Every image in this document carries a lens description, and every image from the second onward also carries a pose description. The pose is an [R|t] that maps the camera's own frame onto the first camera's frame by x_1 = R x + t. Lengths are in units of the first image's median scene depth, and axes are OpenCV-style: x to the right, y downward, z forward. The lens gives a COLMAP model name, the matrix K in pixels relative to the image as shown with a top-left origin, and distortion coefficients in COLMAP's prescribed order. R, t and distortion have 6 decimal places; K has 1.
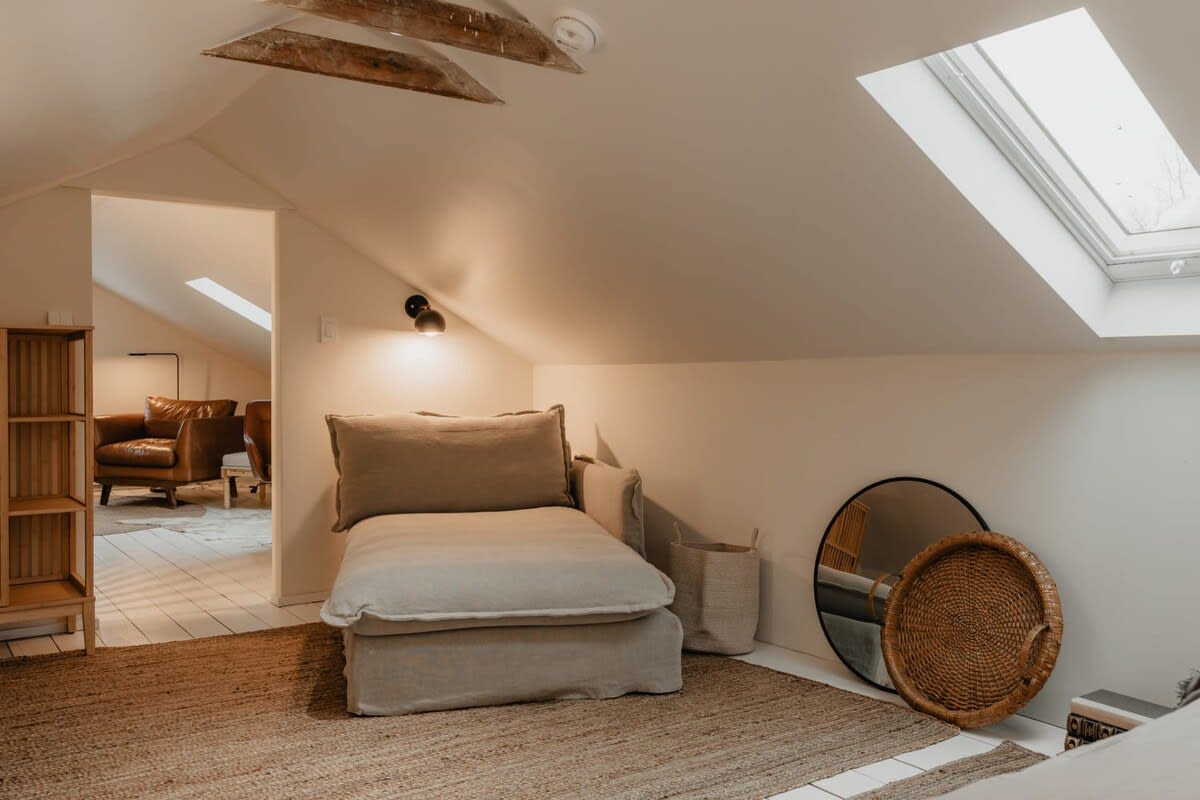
lens RADIAL K [[985.3, 0, 616.8], [0, 985.3, 419.7], [0, 0, 1]] dist [-0.001971, -0.001697]
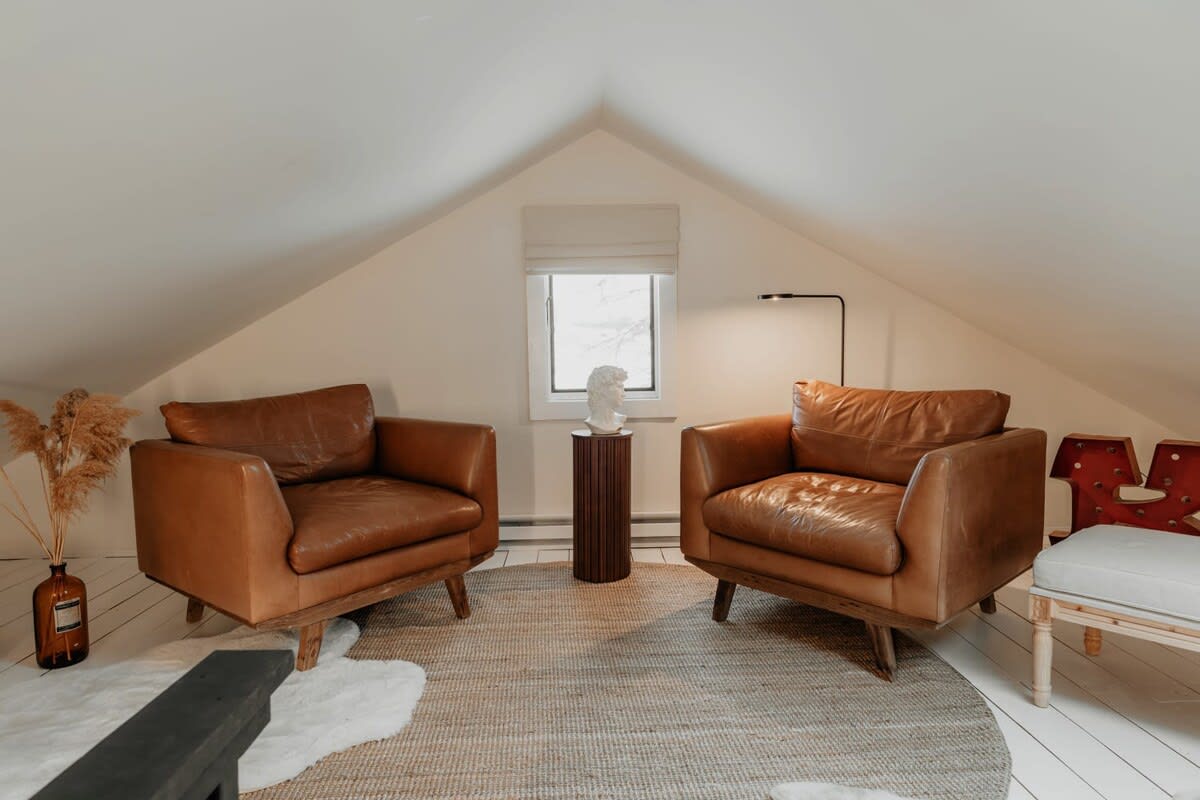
lens RADIAL K [[985.3, 0, 616.8], [0, 985.3, 419.7], [0, 0, 1]] dist [-0.001971, -0.001697]
pose [[0.849642, 0.020798, -0.526949, -0.307063], [-0.003955, 0.999445, 0.033070, -0.021059], [0.527345, -0.026014, 0.849253, 0.560083]]
